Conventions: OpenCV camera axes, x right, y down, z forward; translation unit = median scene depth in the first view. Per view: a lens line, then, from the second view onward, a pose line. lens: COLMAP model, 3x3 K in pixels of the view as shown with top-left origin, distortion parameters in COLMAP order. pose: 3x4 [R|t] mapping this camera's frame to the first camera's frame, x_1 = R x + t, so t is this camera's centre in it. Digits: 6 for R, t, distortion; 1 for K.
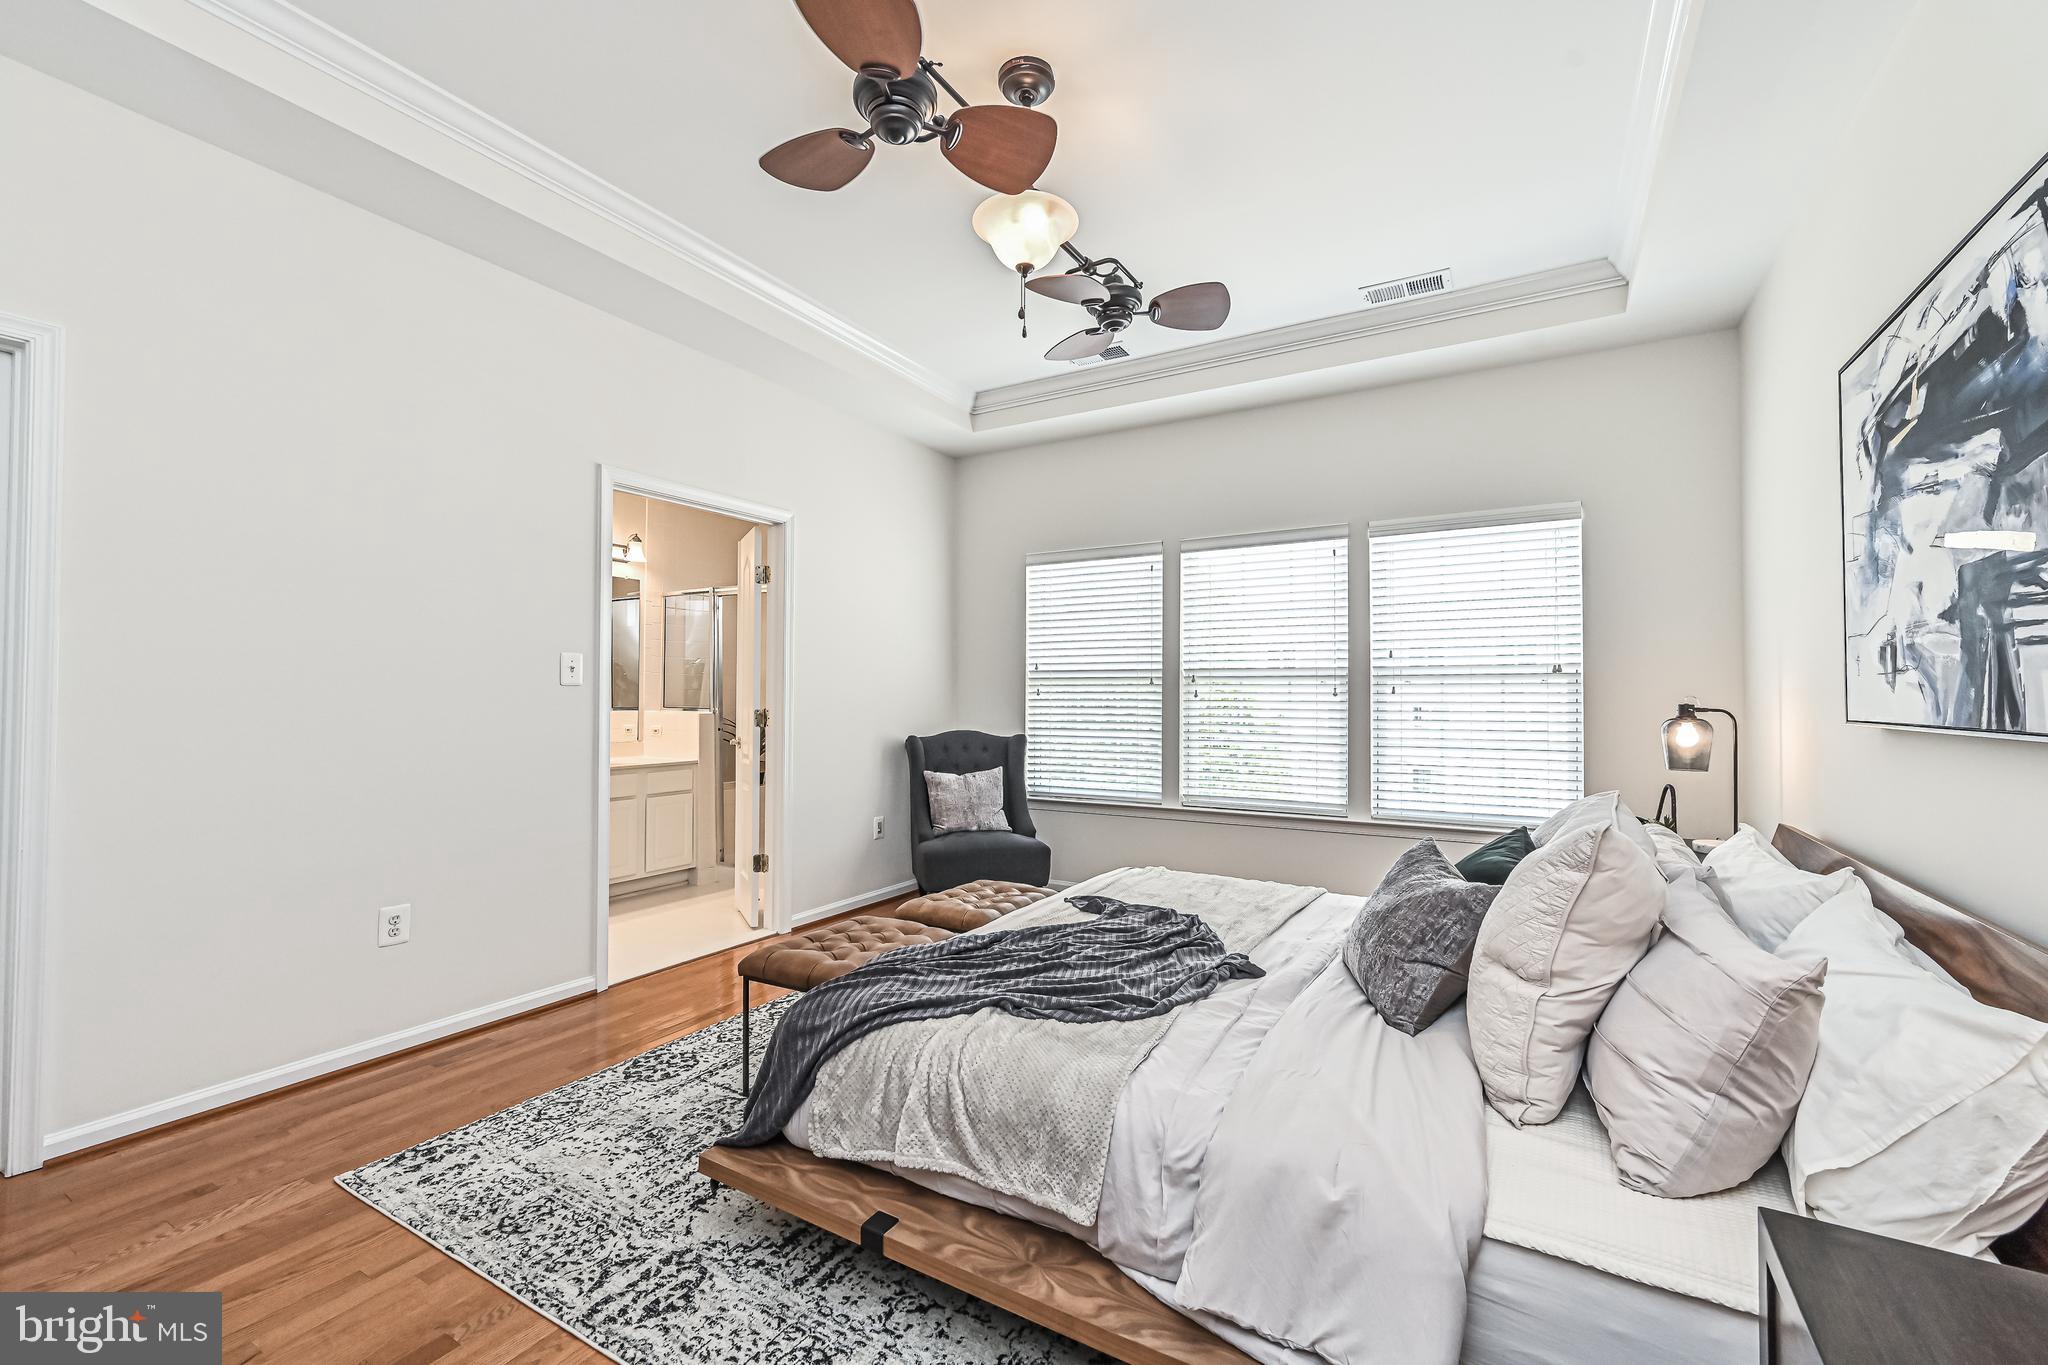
lens RADIAL K [[853.5, 0, 1024.0], [0, 853.5, 682.5], [0, 0, 1]] dist [-0.003237, -0.000272]
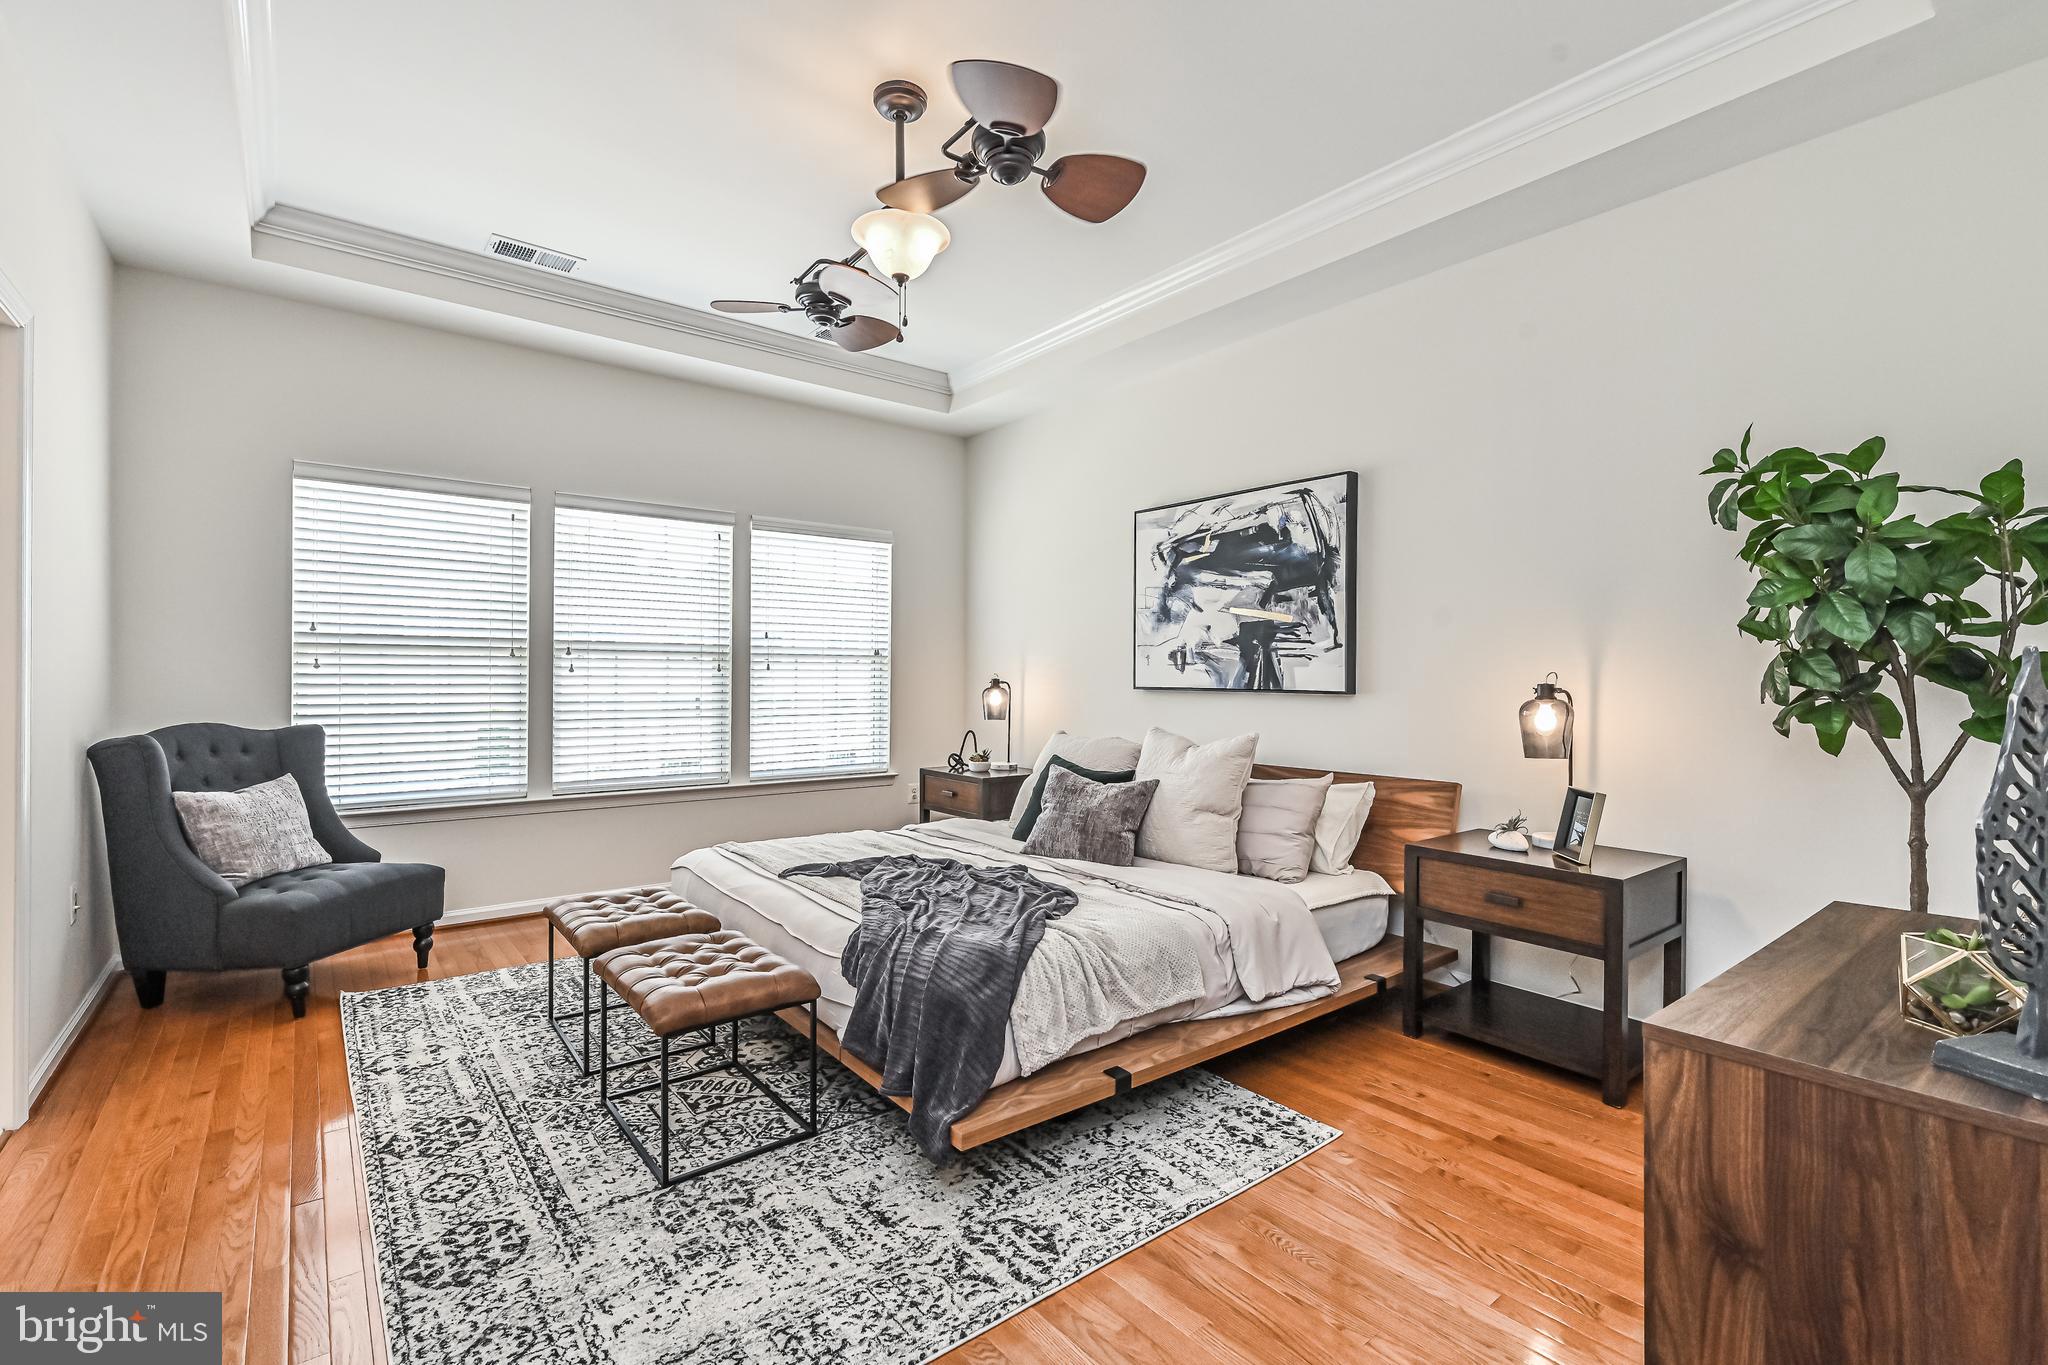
lens RADIAL K [[906.7, 0, 1025.4], [0, 906.7, 680.3], [0, 0, 1]] dist [0.000014, 0.000283]
pose [[0.359970, -0.005602, 0.932947, -0.936712], [-0.022045, 0.999652, 0.014509, 0.002792], [-0.932703, -0.025789, 0.359721, 0.390065]]
